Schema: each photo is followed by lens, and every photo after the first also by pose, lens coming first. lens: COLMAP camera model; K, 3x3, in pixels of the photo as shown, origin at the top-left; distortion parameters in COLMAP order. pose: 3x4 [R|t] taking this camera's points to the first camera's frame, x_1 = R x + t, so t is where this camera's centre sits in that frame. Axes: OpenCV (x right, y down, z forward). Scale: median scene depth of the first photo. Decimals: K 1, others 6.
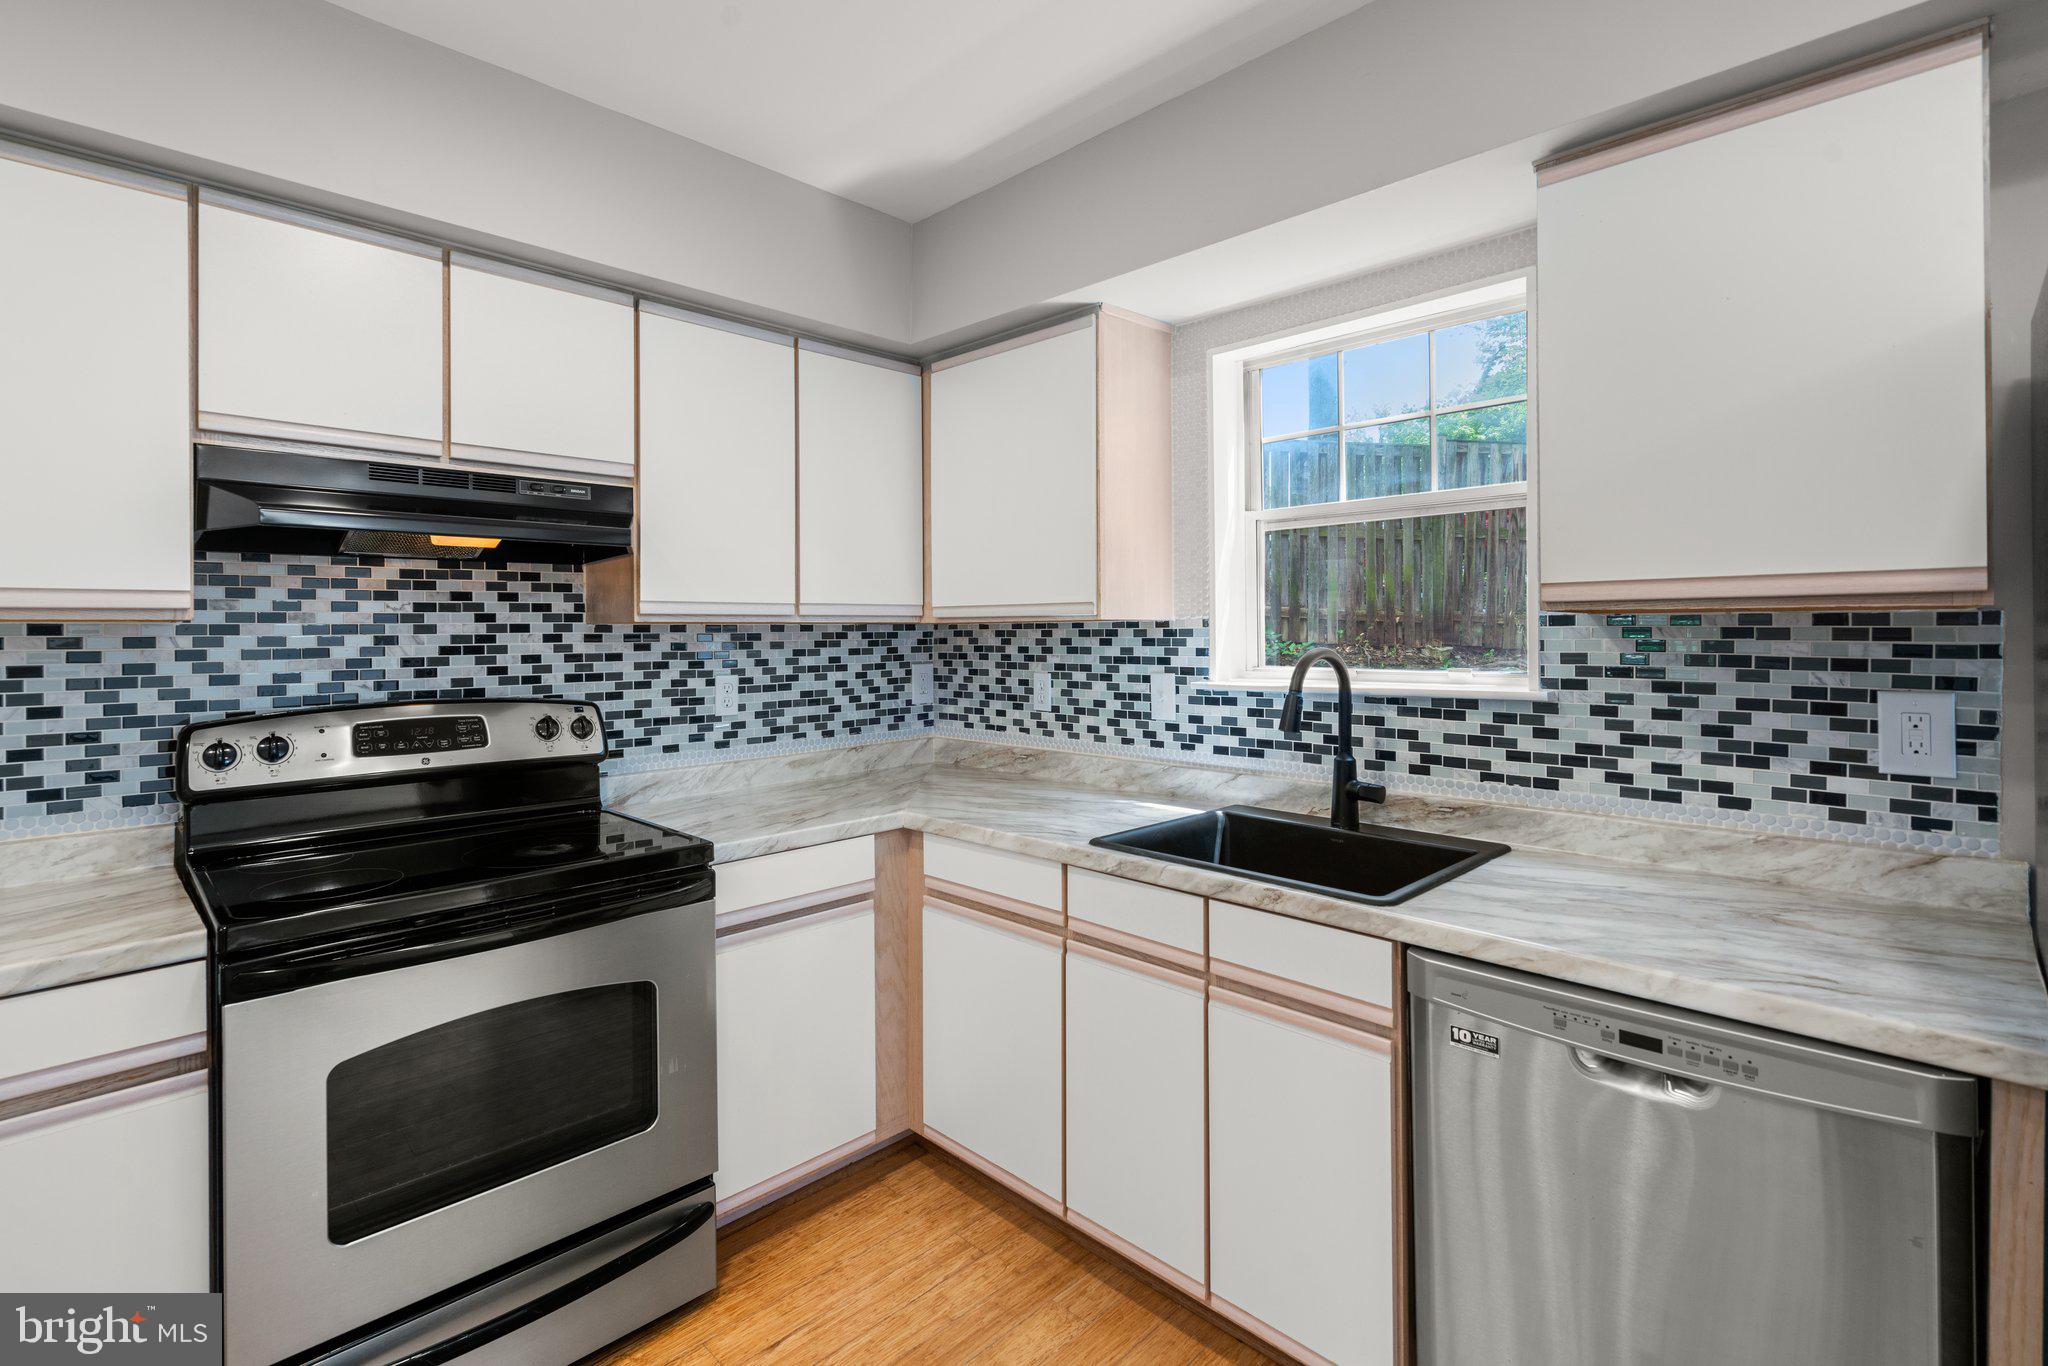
lens RADIAL K [[934.2, 0, 1018.7], [0, 934.2, 628.4], [0, 0, 1]] dist [-0.009685, 0.003843]
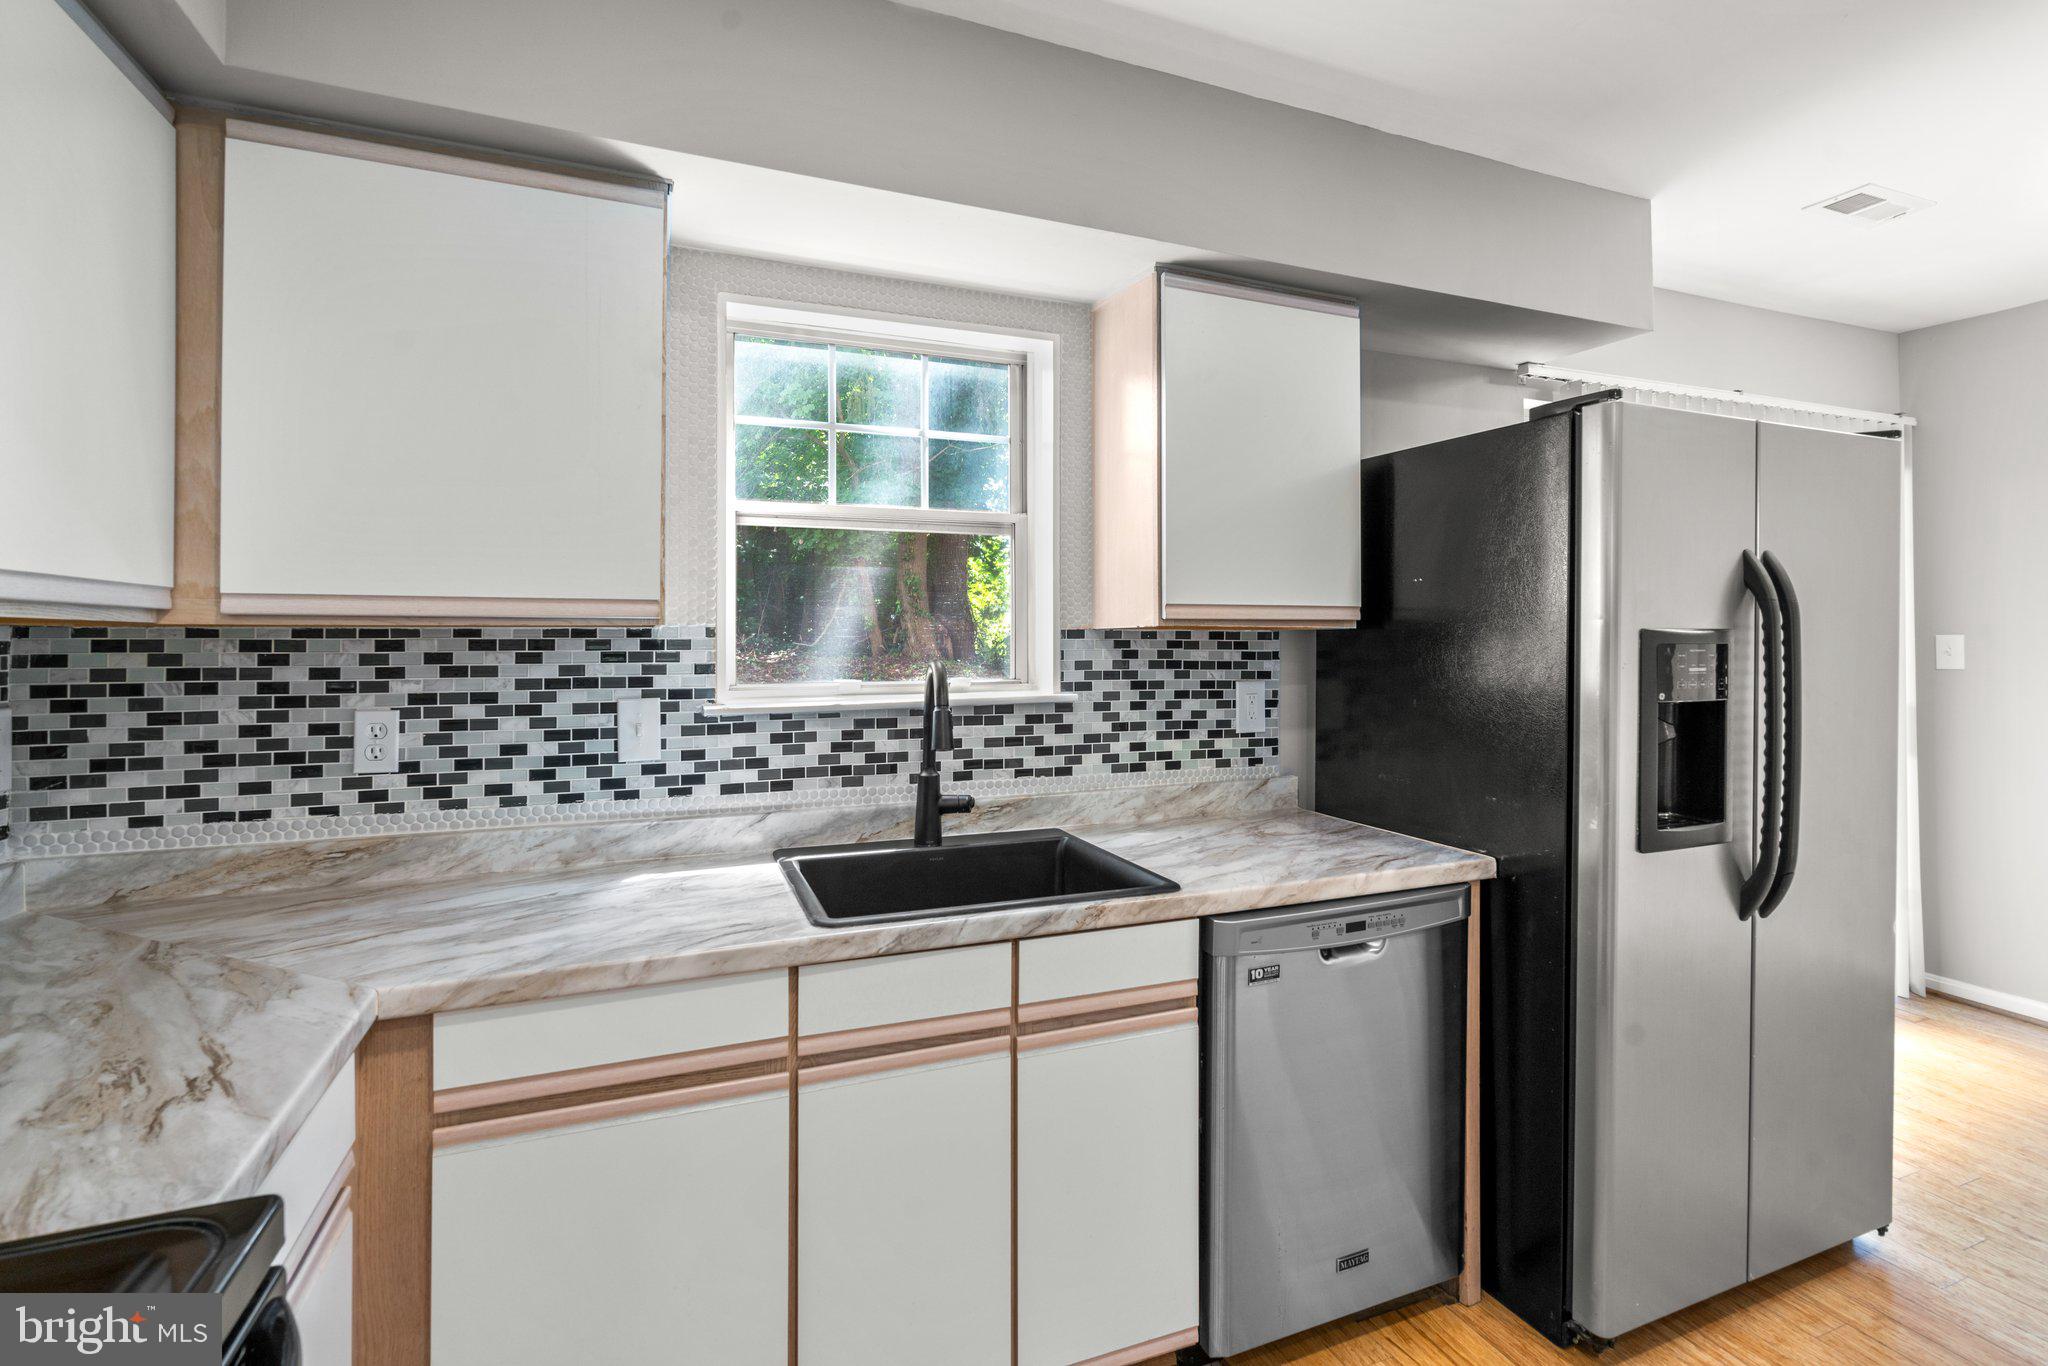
lens RADIAL K [[934.2, 0, 1026.0], [0, 934.2, 637.3], [0, 0, 1]] dist [-0.009685, 0.003843]
pose [[0.396438, 0.010494, 0.918002, -0.486910], [-0.002997, 0.999944, -0.010136, 0.006950], [-0.918057, 0.001267, 0.396447, 0.504624]]
